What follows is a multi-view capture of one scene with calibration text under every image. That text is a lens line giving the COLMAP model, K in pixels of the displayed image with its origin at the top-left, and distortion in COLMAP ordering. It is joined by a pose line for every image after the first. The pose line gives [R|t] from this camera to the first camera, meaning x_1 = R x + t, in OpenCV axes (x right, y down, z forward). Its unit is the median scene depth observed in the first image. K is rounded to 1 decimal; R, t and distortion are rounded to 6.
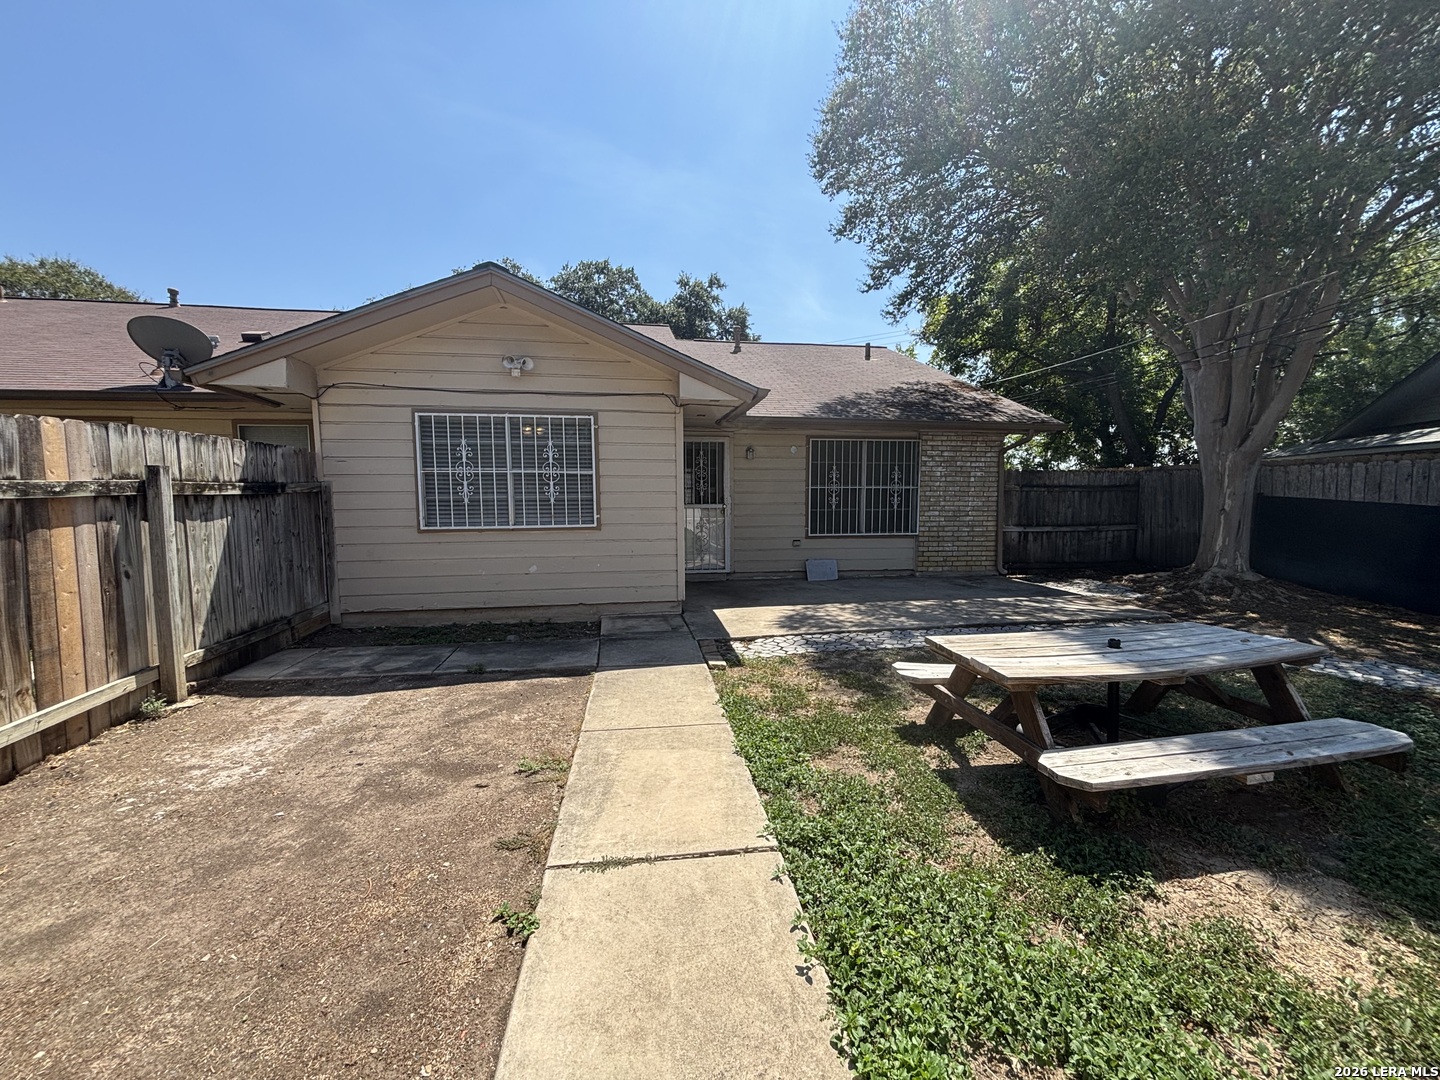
lens RADIAL K [[577.3, 0, 713.9], [0, 577.3, 541.4], [0, 0, 1]] dist [-0.000763, 0.000504]
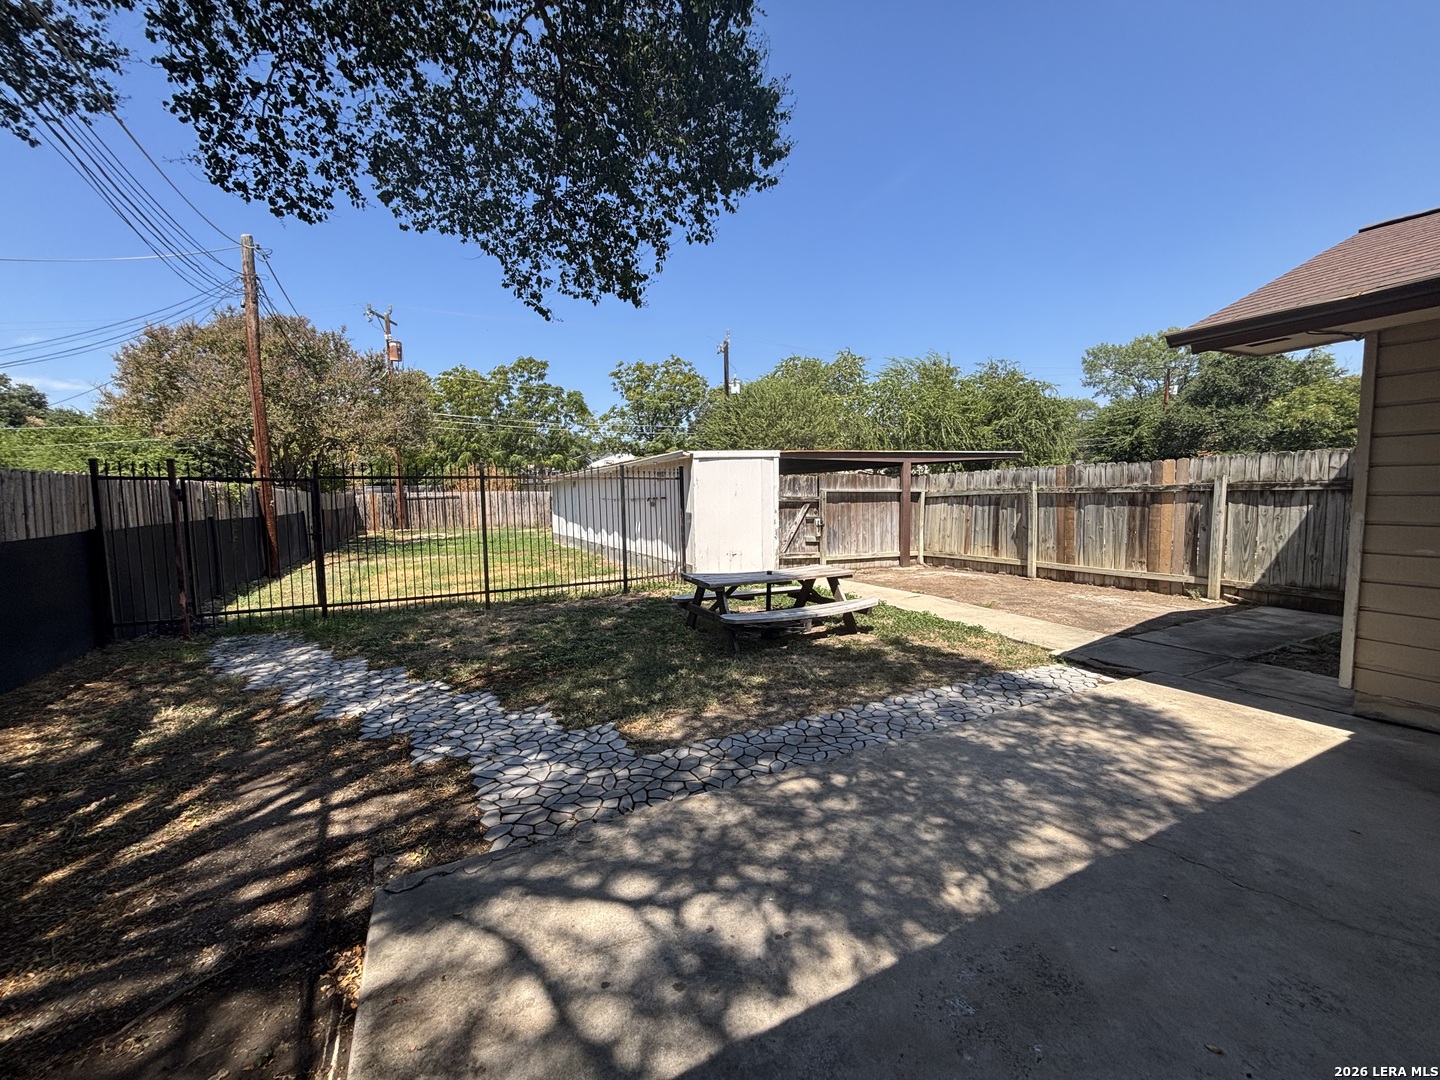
lens RADIAL K [[577.3, 0, 721.7], [0, 577.3, 529.9], [0, 0, 1]] dist [-0.000763, 0.000504]
pose [[-0.954865, 0.038413, -0.294545, 1.027970], [-0.005973, 0.988919, 0.148335, -0.194459], [0.296979, 0.143399, -0.944055, 2.011172]]
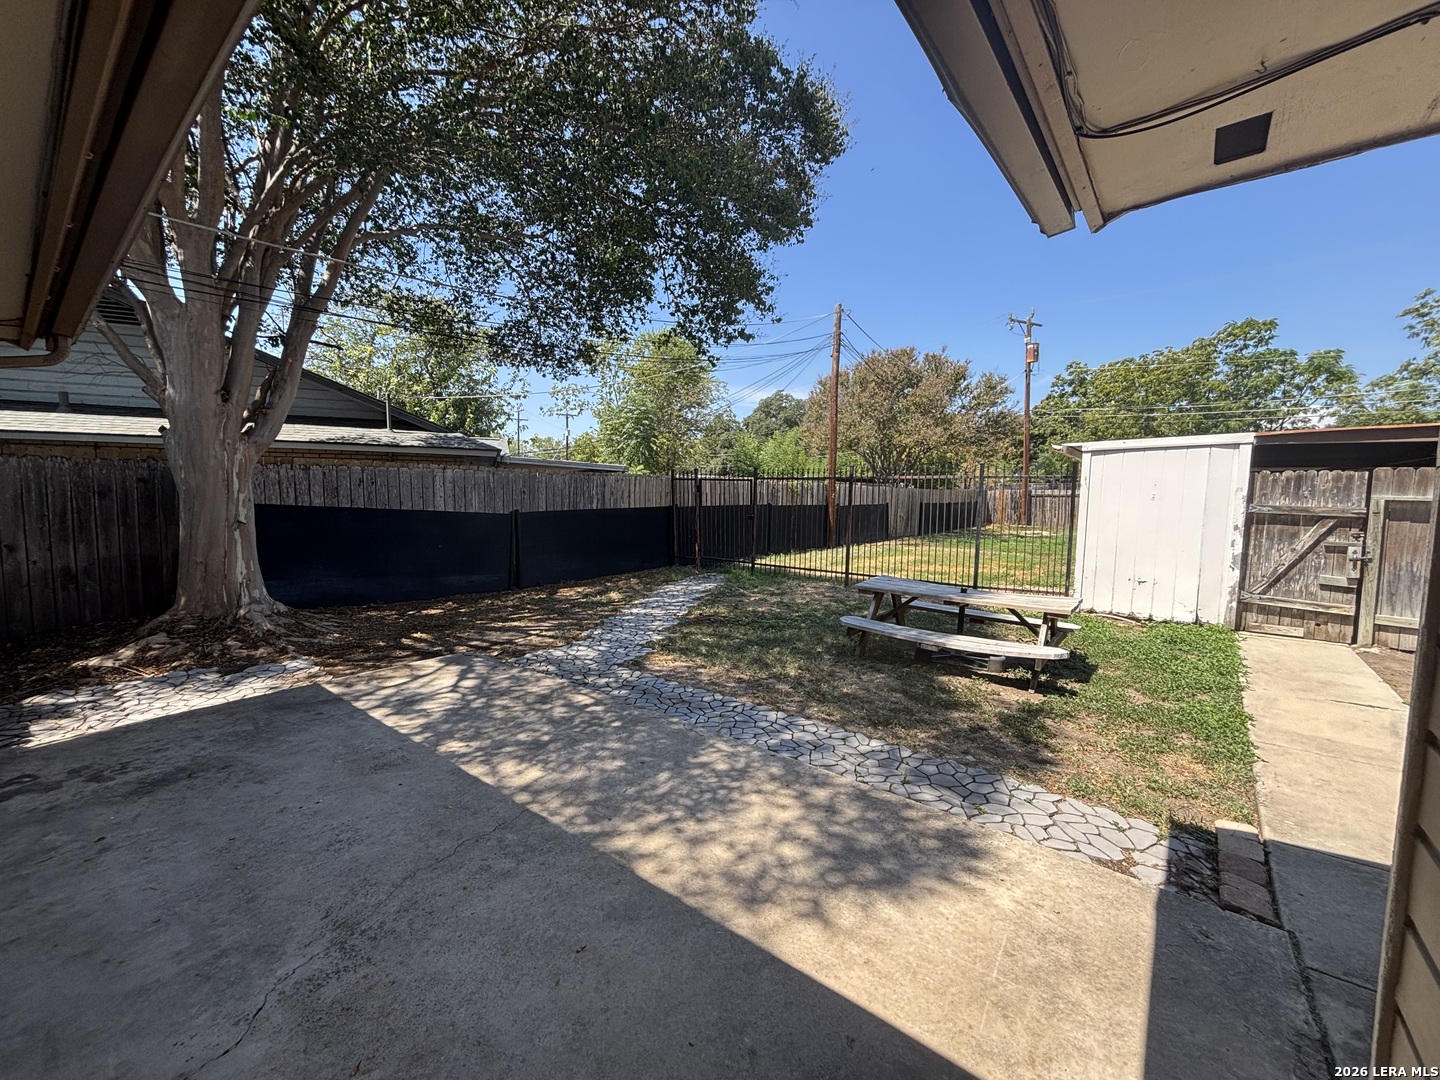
lens RADIAL K [[577.3, 0, 726.0], [0, 577.3, 540.9], [0, 0, 1]] dist [-0.000763, 0.000504]
pose [[-0.675835, -0.065717, 0.734118, -0.055709], [0.055869, 0.988584, 0.139930, -0.178025], [-0.734933, 0.135584, -0.664448, 1.869926]]
